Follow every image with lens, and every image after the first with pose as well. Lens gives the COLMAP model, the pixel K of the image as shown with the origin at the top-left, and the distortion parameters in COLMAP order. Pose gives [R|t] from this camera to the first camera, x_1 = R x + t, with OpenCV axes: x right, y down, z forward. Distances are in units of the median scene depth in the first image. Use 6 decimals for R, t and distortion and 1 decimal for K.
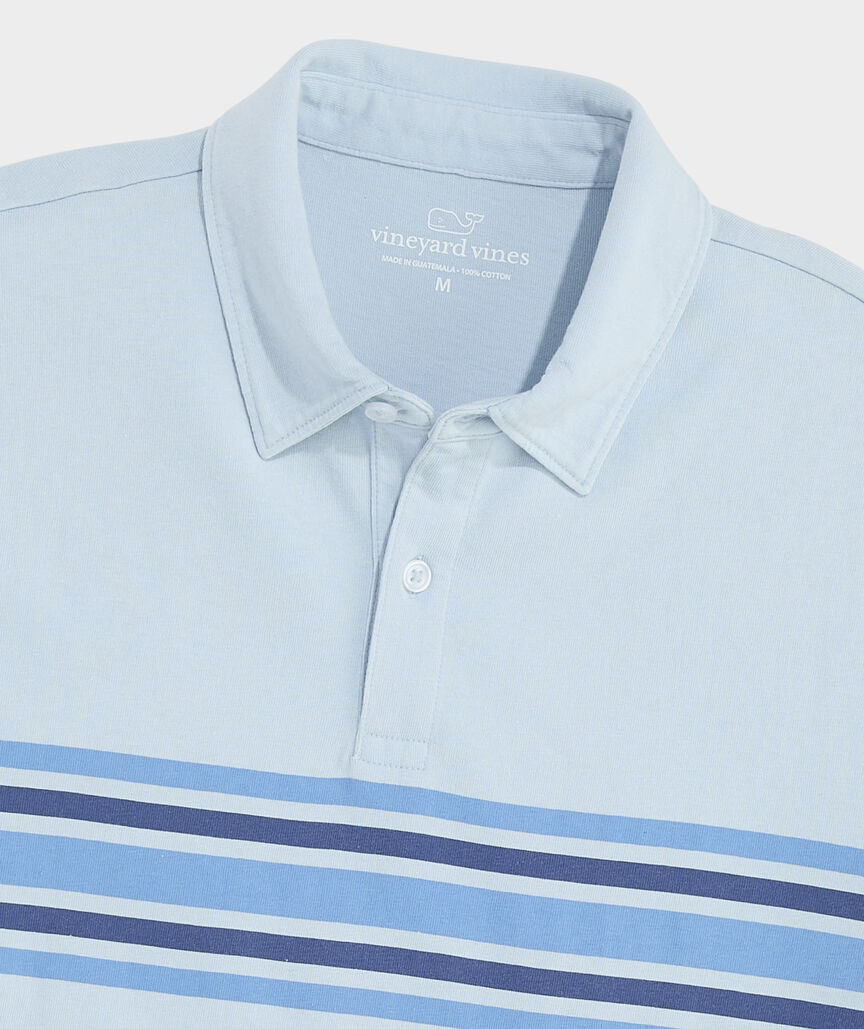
lens RADIAL K [[1551.3, 0, 432.0], [0, 1551.3, 514.5], [0, 0, 1]] dist [-0.005931, -0.031406]
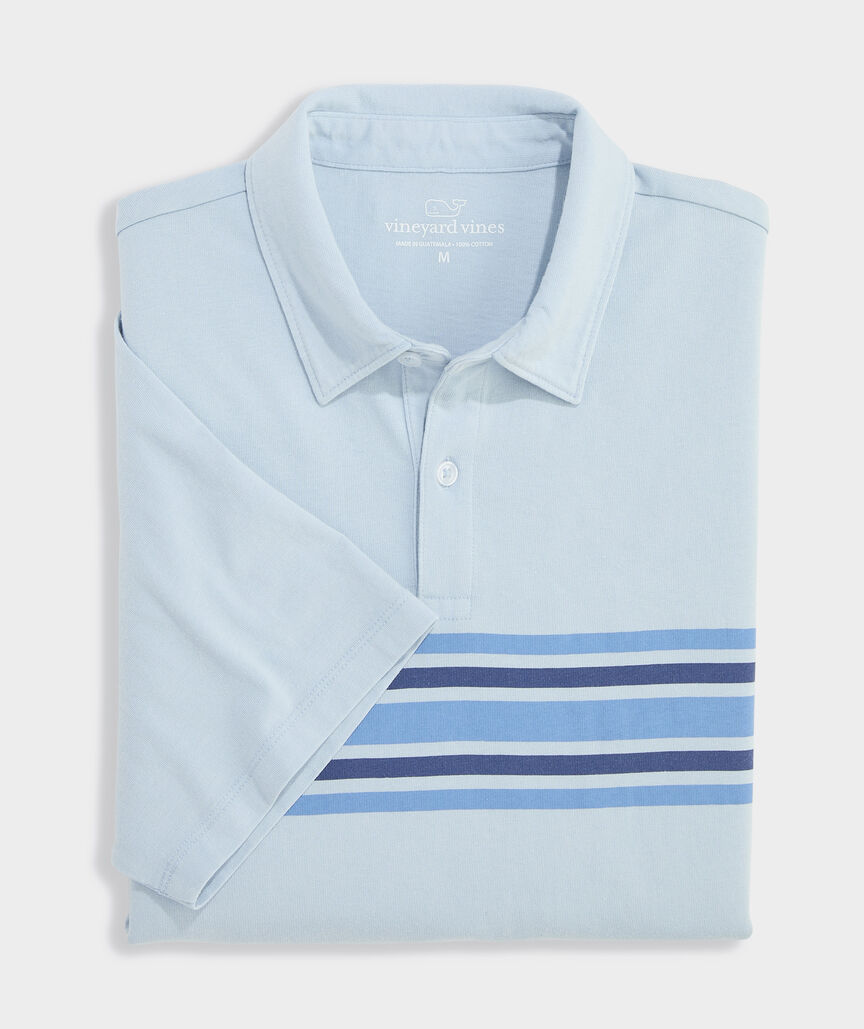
lens RADIAL K [[3163.3, 0, 432.0], [0, 3163.3, 514.5], [0, 0, 1]] dist [-0.062080, 0.474074]
pose [[0.988288, -0.133762, -0.073450, 0.164105], [0.126014, 0.986816, -0.101563, 0.332869], [0.086067, 0.091118, 0.992114, -1.608388]]
